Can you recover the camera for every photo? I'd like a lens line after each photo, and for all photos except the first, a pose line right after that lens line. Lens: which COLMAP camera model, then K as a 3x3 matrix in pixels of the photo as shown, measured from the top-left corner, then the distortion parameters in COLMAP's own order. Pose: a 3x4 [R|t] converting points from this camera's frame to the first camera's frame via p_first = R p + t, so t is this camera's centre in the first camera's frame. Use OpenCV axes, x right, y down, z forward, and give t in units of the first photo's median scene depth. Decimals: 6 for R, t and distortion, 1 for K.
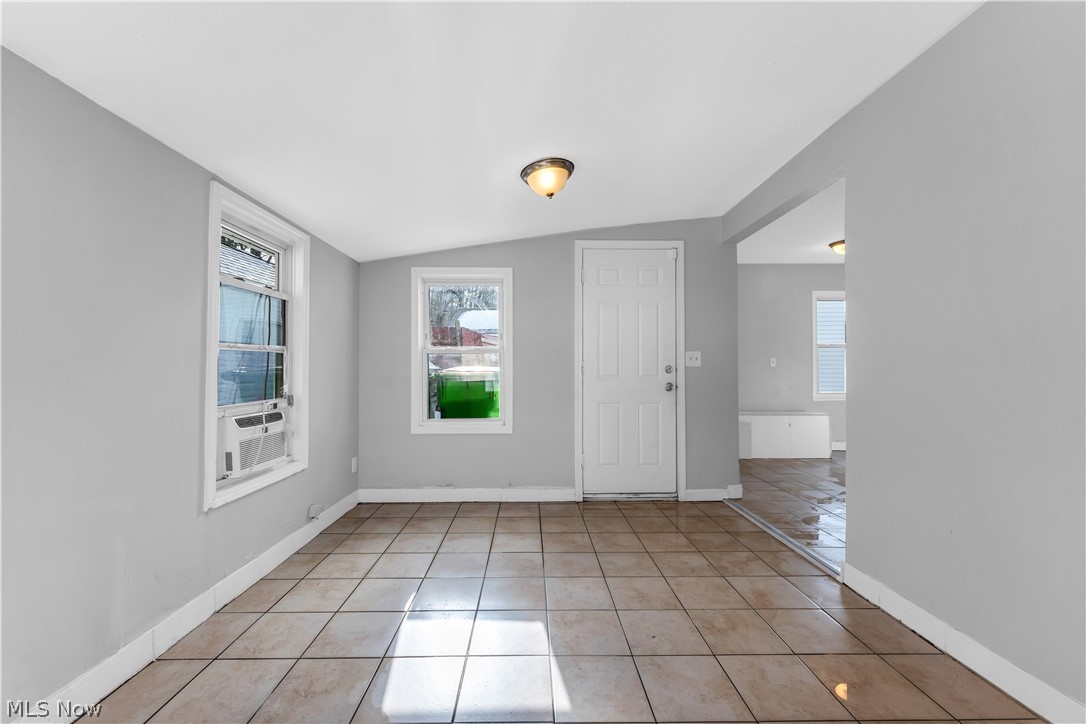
lens RADIAL K [[436.4, 0, 538.4], [0, 436.4, 361.9], [0, 0, 1]] dist [0.001494, -0.000304]
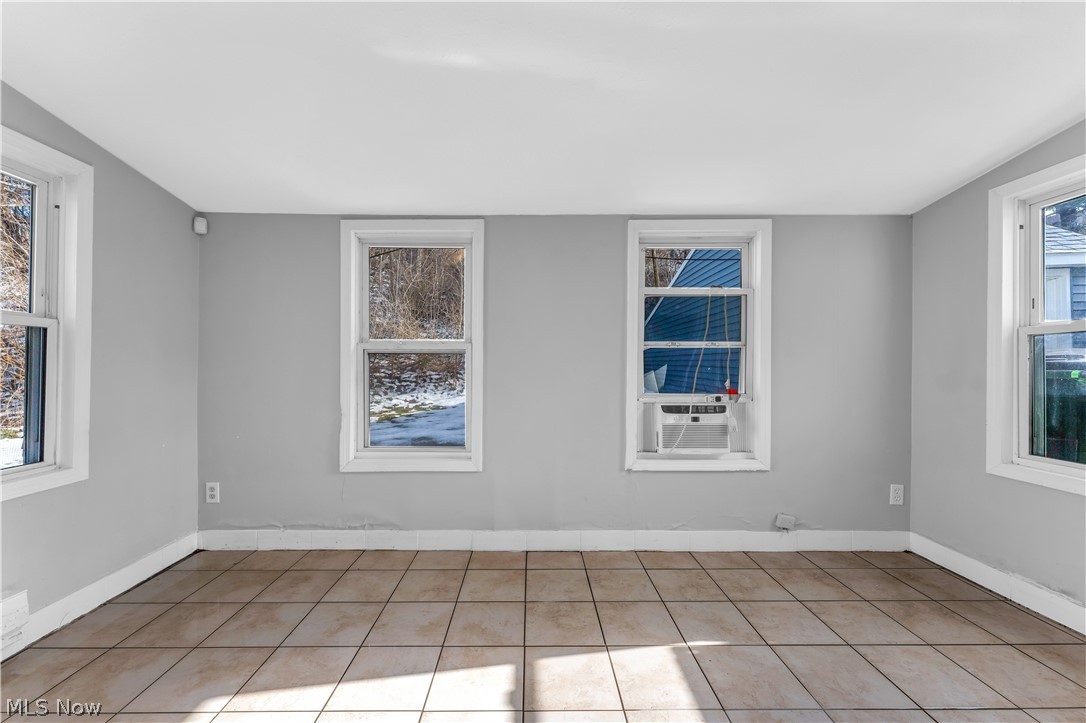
lens RADIAL K [[436.4, 0, 534.6], [0, 436.4, 362.4], [0, 0, 1]] dist [0.001494, -0.000304]
pose [[-0.012663, -0.007872, -0.999889, 0.486577], [0.018232, 0.999801, -0.008102, 0.014220], [0.999754, -0.018332, -0.012517, 0.620229]]
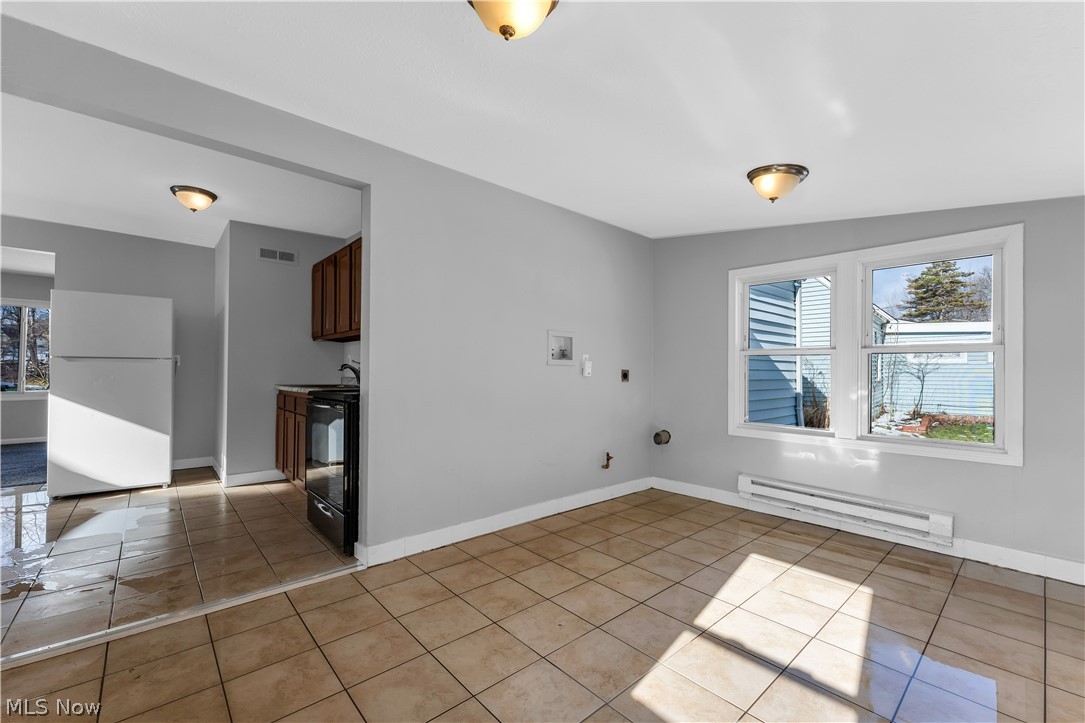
lens RADIAL K [[436.0, 0, 535.1], [0, 436.0, 362.1], [0, 0, 1]] dist [0.001494, -0.000304]
pose [[-0.633671, 0.010328, 0.773533, -0.414704], [-0.022984, 0.999218, -0.032169, 0.017976], [-0.773261, -0.038164, -0.632939, 1.369748]]
